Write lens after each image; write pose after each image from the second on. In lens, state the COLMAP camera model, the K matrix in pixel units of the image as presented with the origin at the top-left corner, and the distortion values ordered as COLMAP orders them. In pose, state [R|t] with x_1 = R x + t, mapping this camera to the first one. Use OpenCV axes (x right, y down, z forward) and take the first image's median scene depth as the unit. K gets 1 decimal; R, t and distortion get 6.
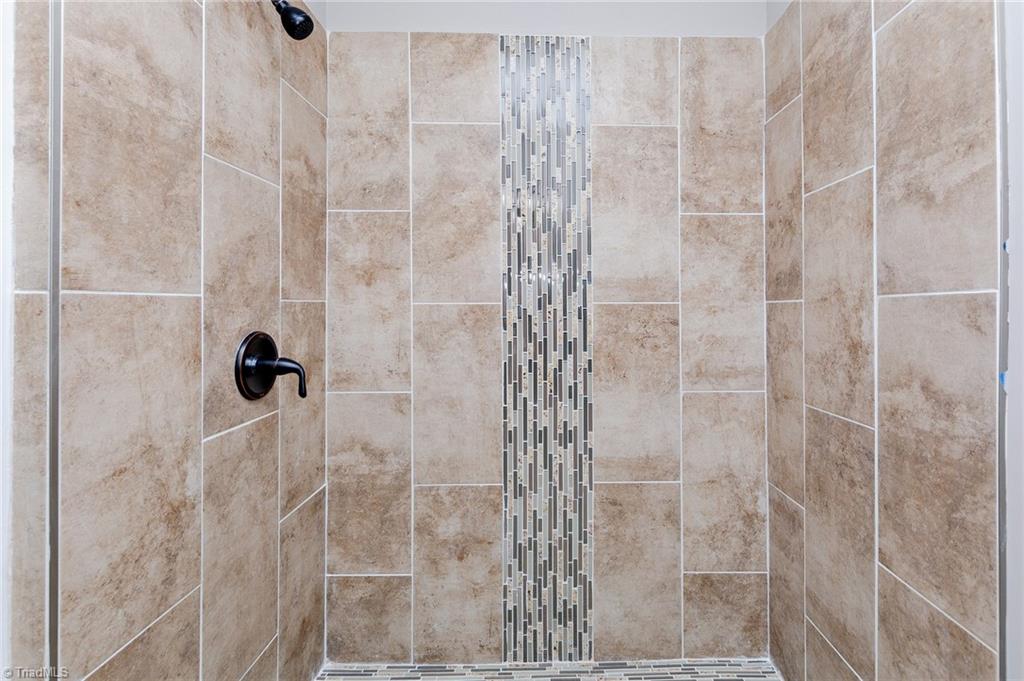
lens RADIAL K [[490.4, 0, 574.0], [0, 490.4, 305.4], [0, 0, 1]] dist [0.007914, -0.001562]
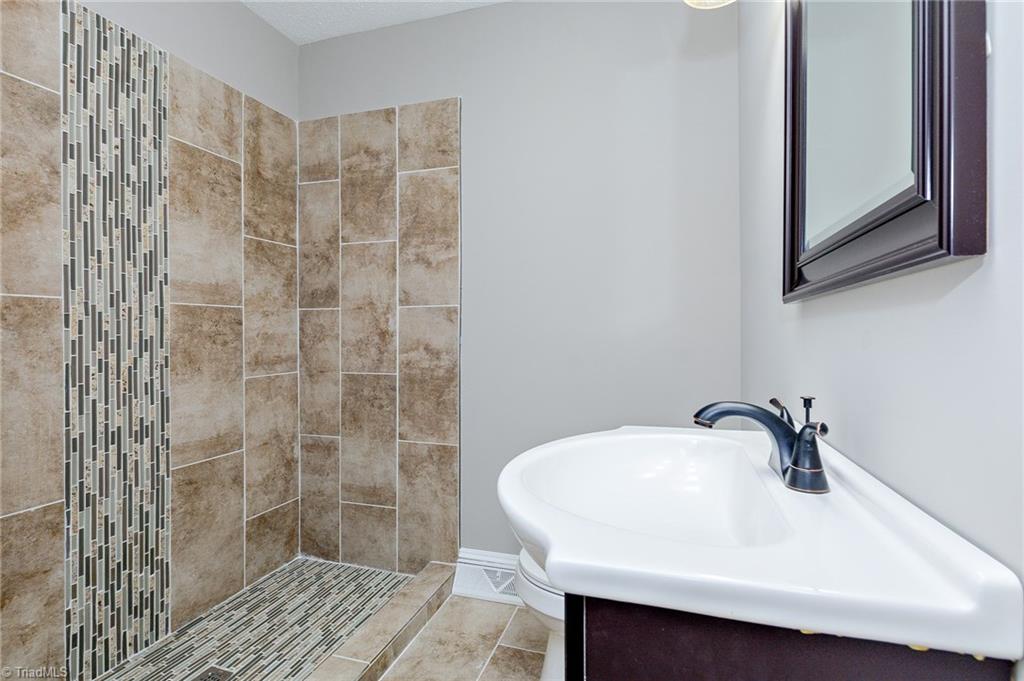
lens RADIAL K [[490.4, 0, 521.4], [0, 490.4, 337.3], [0, 0, 1]] dist [0.007914, -0.001562]
pose [[0.331909, -0.008216, 0.943276, -0.731092], [-0.007492, 0.999908, 0.011346, 0.052282], [-0.943282, -0.010833, 0.331817, -0.083915]]
